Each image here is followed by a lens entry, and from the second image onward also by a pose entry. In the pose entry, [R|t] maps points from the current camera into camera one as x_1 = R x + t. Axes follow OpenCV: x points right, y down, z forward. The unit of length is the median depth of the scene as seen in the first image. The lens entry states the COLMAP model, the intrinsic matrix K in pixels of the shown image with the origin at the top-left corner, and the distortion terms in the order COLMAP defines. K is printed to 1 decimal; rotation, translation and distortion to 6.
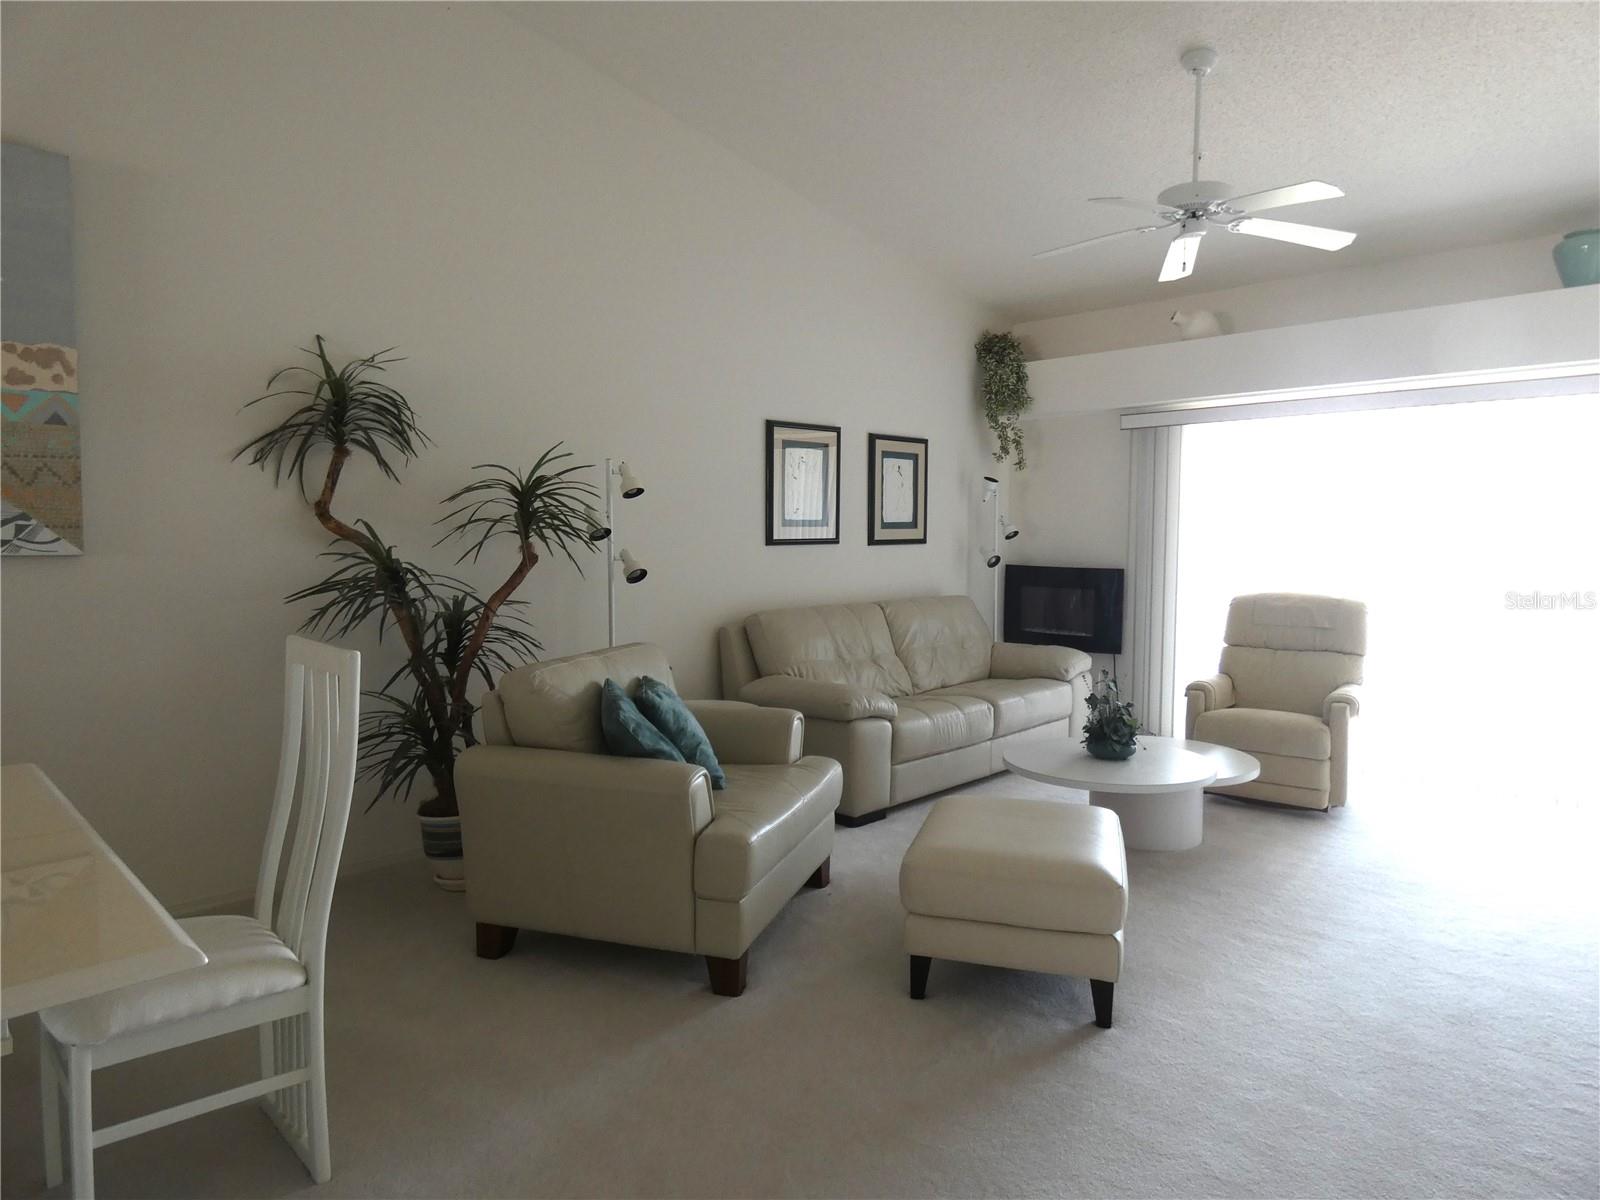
lens RADIAL K [[948.5, 0, 800.0], [0, 948.5, 600.0], [0, 0, 1]] dist [-0.007939, -0.001040]
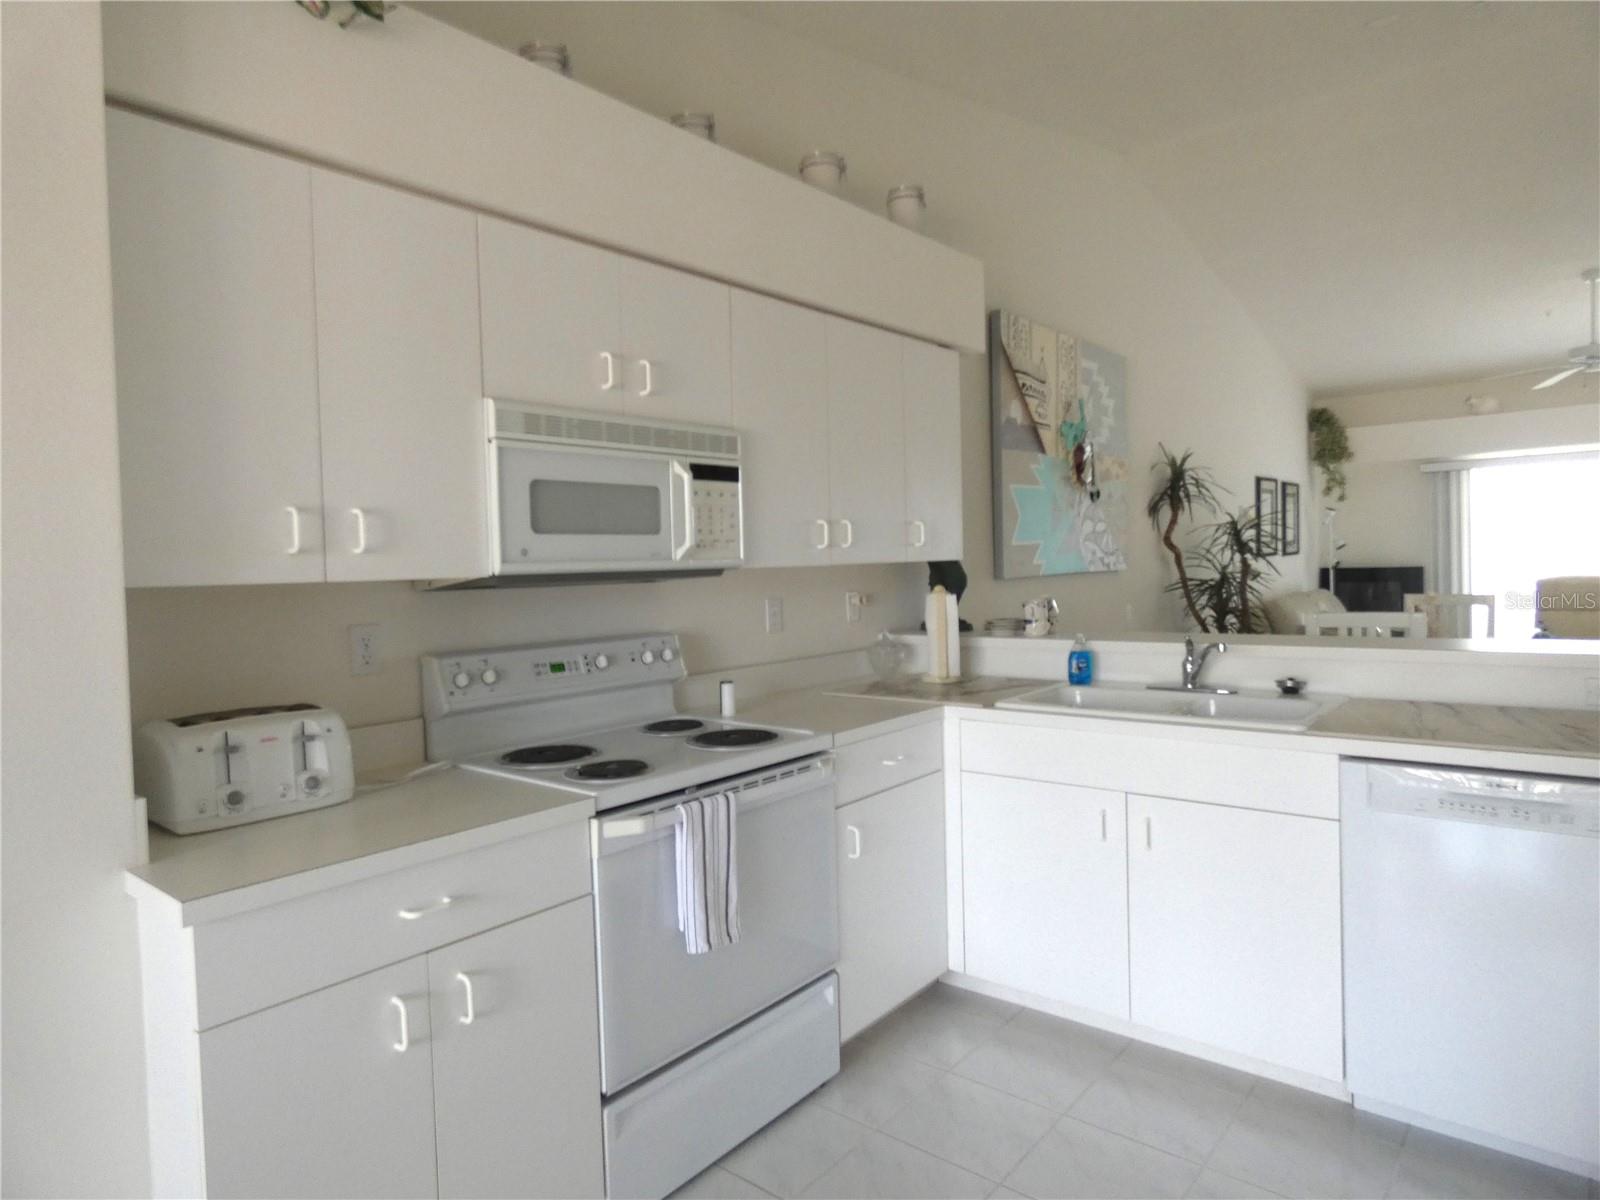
lens RADIAL K [[952.9, 0, 795.4], [0, 952.9, 595.6], [0, 0, 1]] dist [-0.016350, 0.014106]
pose [[0.995863, -0.038385, 0.082360, -0.901603], [0.040976, 0.998710, -0.029997, 0.019340], [-0.081103, 0.033248, 0.996151, -0.464789]]
